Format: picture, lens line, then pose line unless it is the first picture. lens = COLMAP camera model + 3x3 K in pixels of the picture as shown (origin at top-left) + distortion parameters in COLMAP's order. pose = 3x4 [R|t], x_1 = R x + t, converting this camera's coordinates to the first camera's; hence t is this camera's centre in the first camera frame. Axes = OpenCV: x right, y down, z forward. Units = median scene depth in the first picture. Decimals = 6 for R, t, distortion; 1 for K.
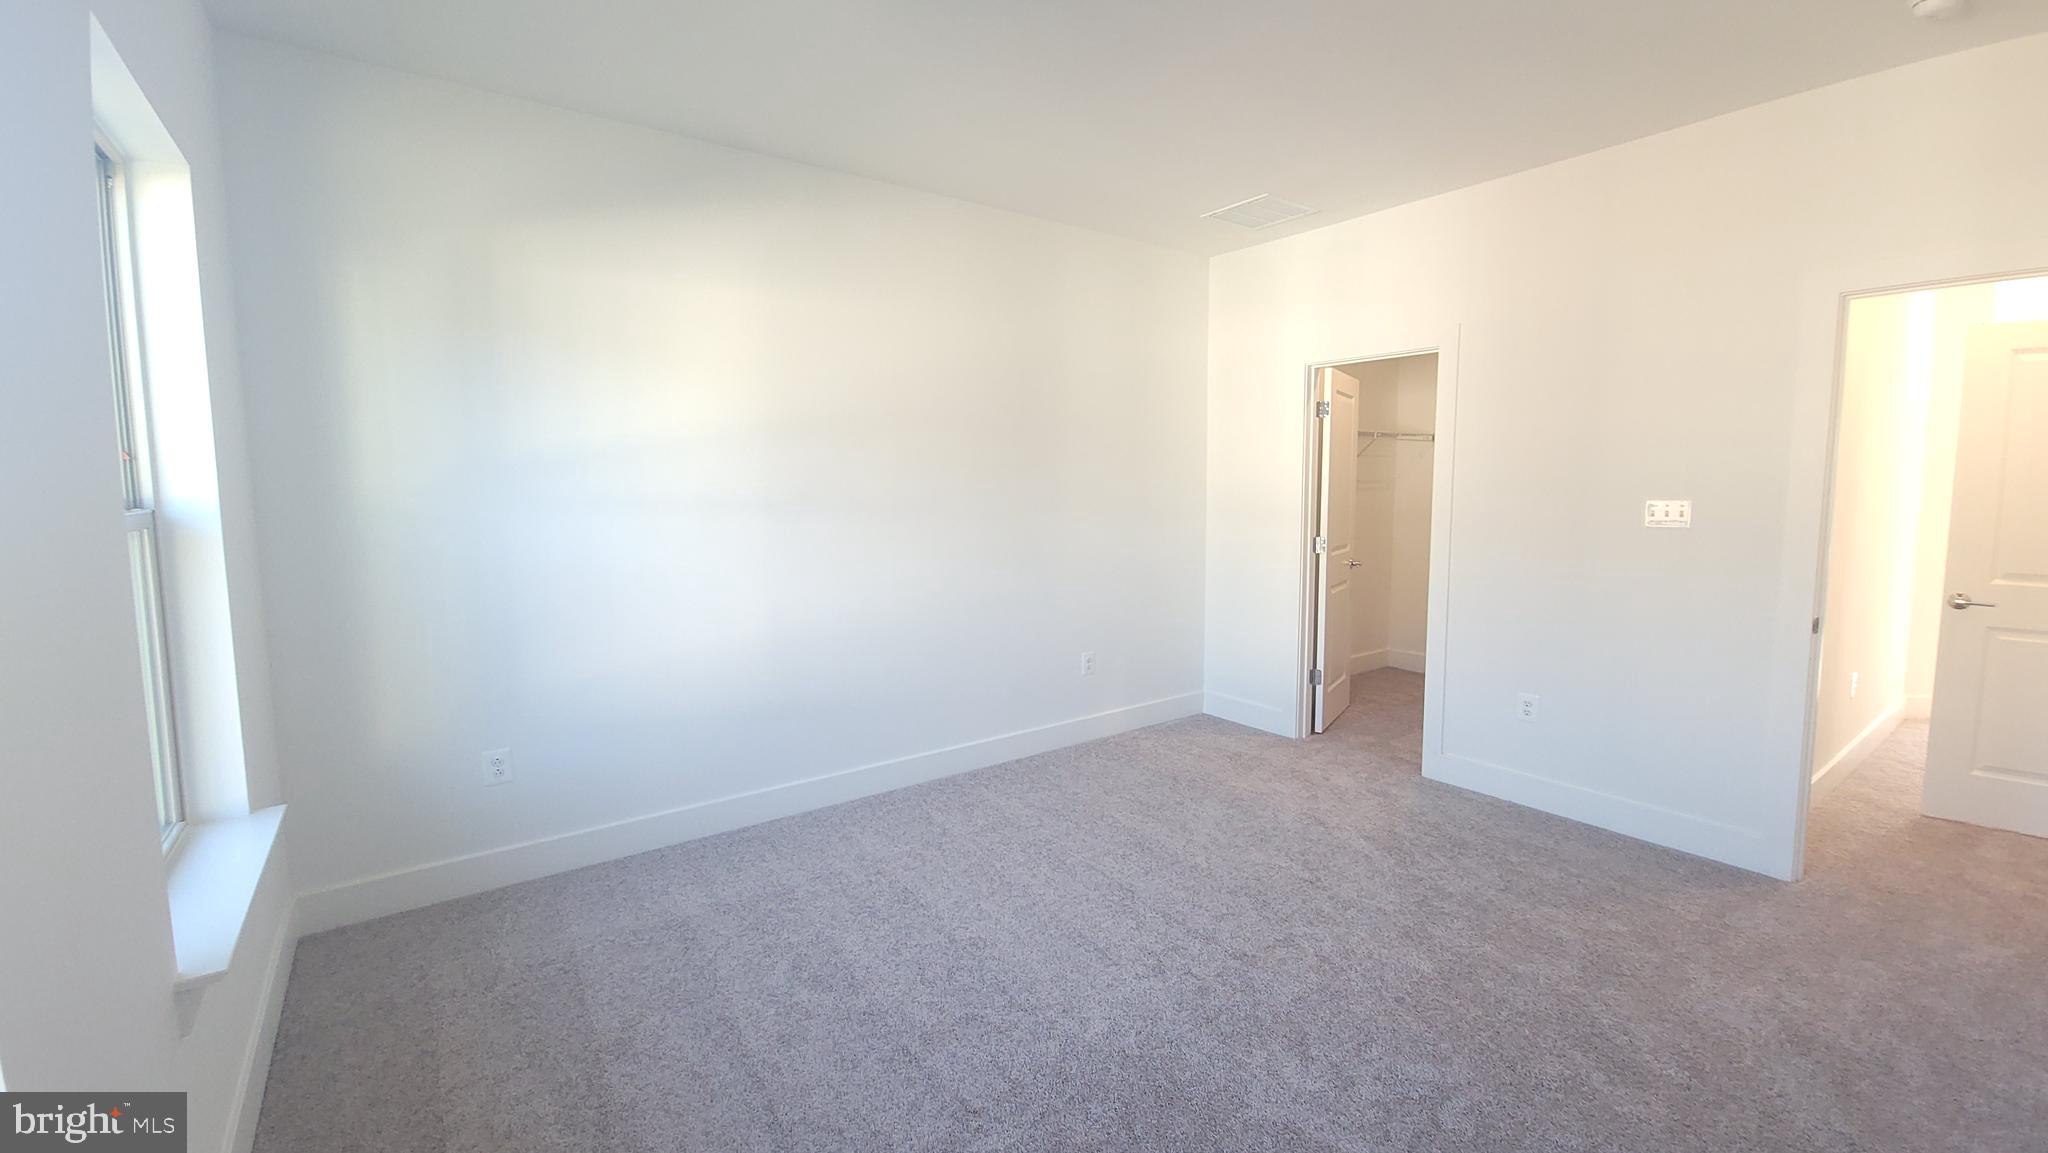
lens RADIAL K [[830.6, 0, 1026.3], [0, 830.6, 557.8], [0, 0, 1]] dist [0.001294, -0.003100]
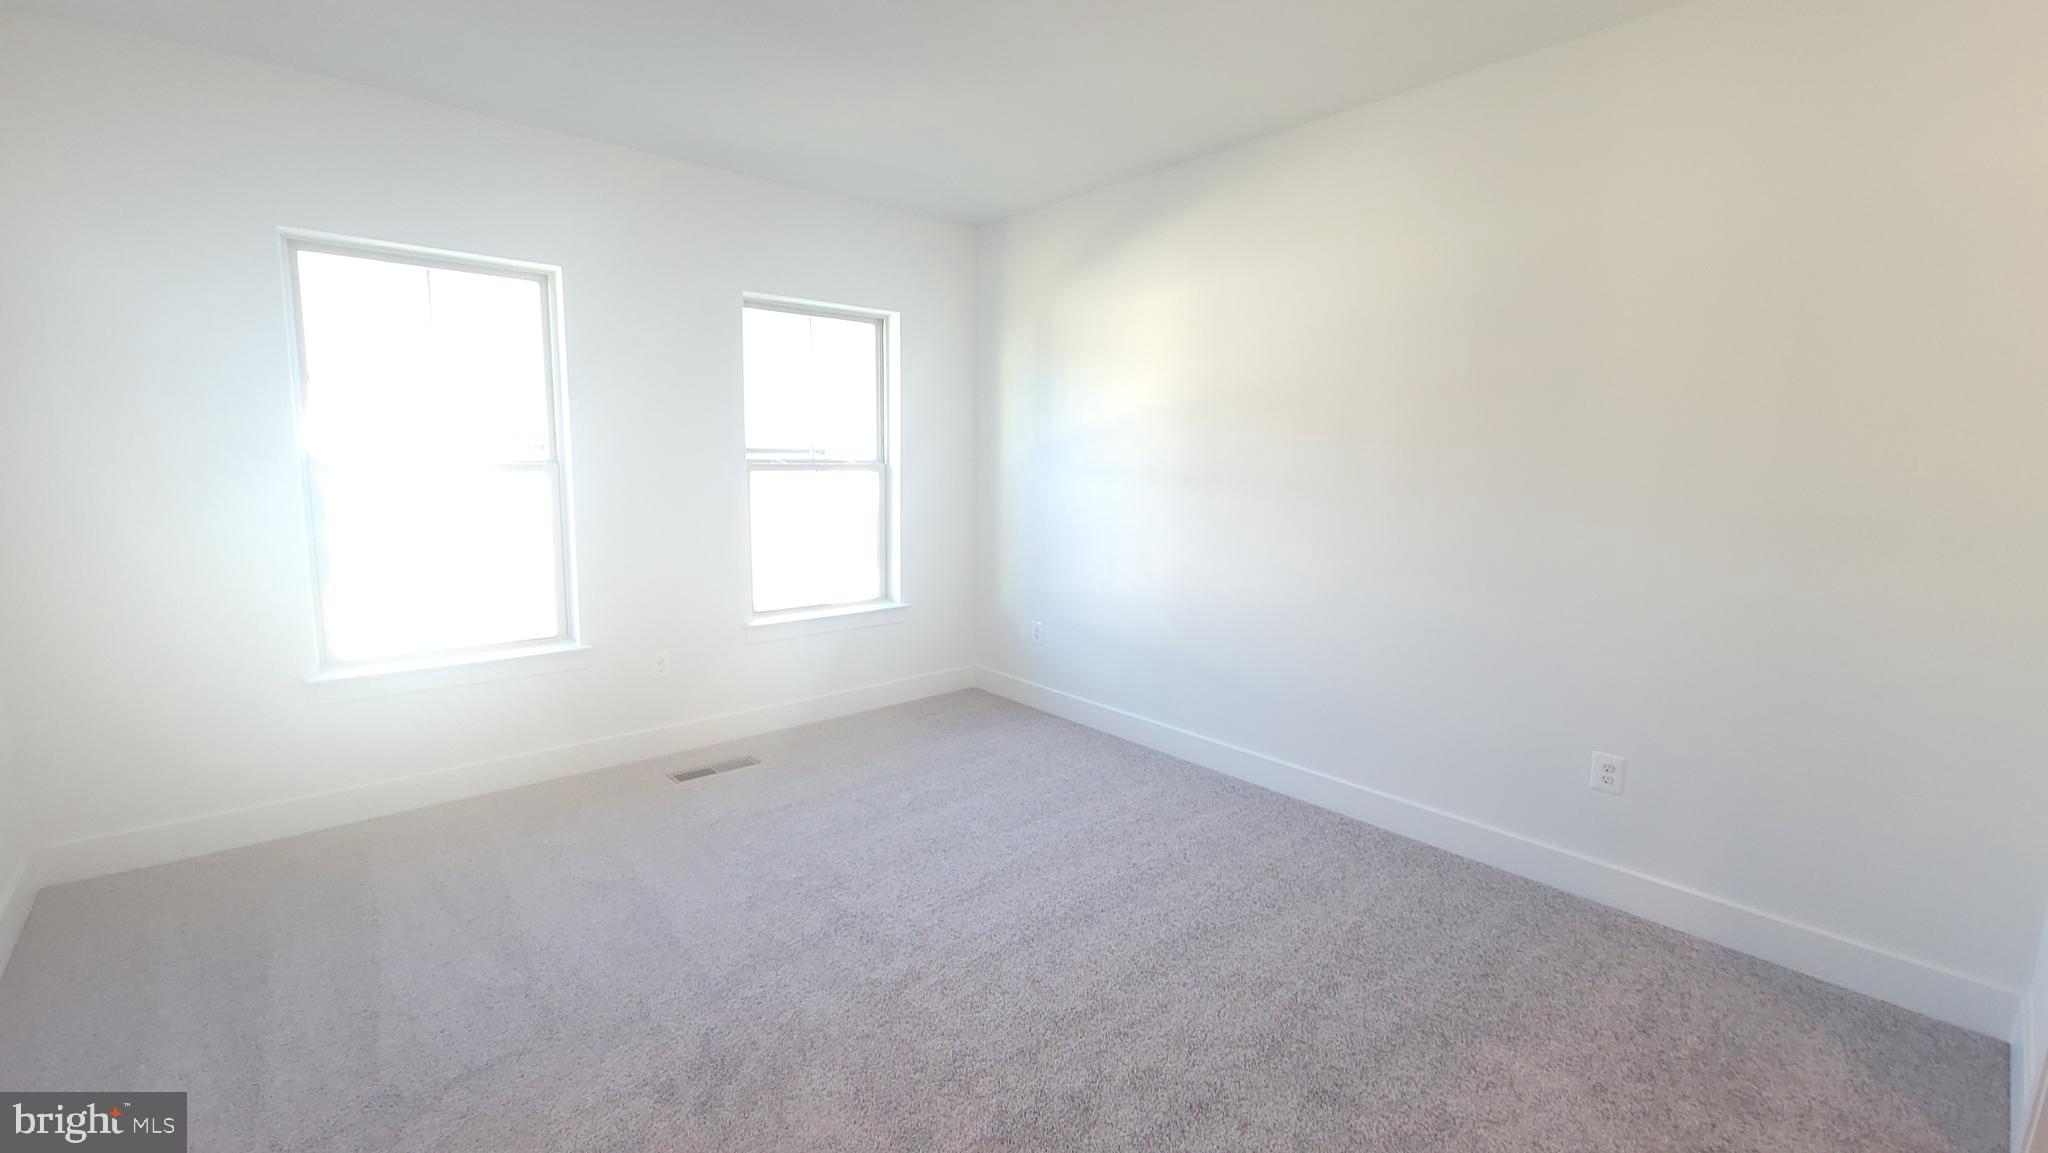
lens RADIAL K [[830.6, 0, 1031.9], [0, 830.6, 575.0], [0, 0, 1]] dist [0.001294, -0.003100]
pose [[0.084817, 0.139951, -0.986519, 0.926574], [-0.105137, 0.985817, 0.130812, -0.067214], [0.990834, 0.092624, 0.098328, 0.827877]]
